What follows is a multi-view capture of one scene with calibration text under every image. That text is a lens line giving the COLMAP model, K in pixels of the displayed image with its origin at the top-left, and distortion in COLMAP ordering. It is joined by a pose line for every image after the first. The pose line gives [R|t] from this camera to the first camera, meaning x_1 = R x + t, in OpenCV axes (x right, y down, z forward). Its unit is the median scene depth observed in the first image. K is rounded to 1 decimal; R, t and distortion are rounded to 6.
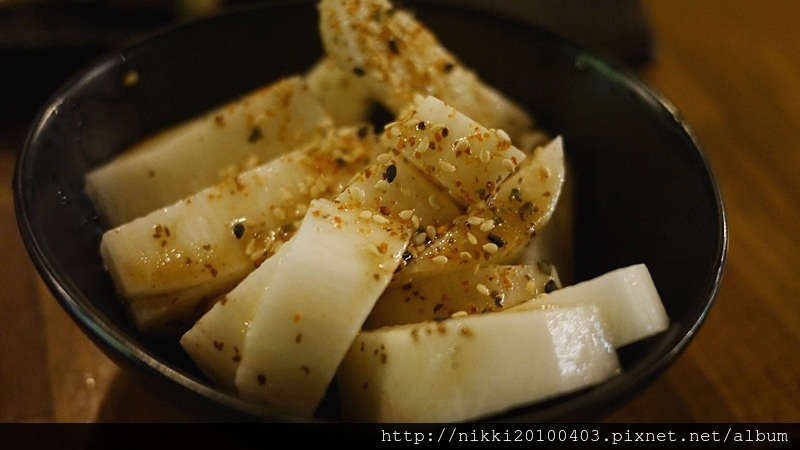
lens RADIAL K [[946.1, 0, 400.0], [0, 946.1, 225.0], [0, 0, 1]] dist [-0.017713, 0.020063]
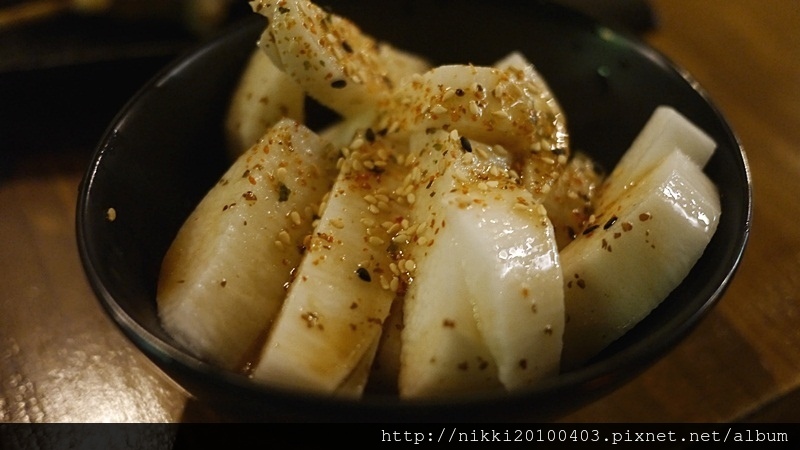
lens RADIAL K [[946.1, 0, 400.0], [0, 946.1, 225.0], [0, 0, 1]] dist [-0.017713, 0.020063]
pose [[0.682619, -0.500063, 0.532887, -0.633310], [0.482059, 0.856182, 0.185934, -0.199021], [-0.549227, 0.129961, 0.825506, 0.177104]]
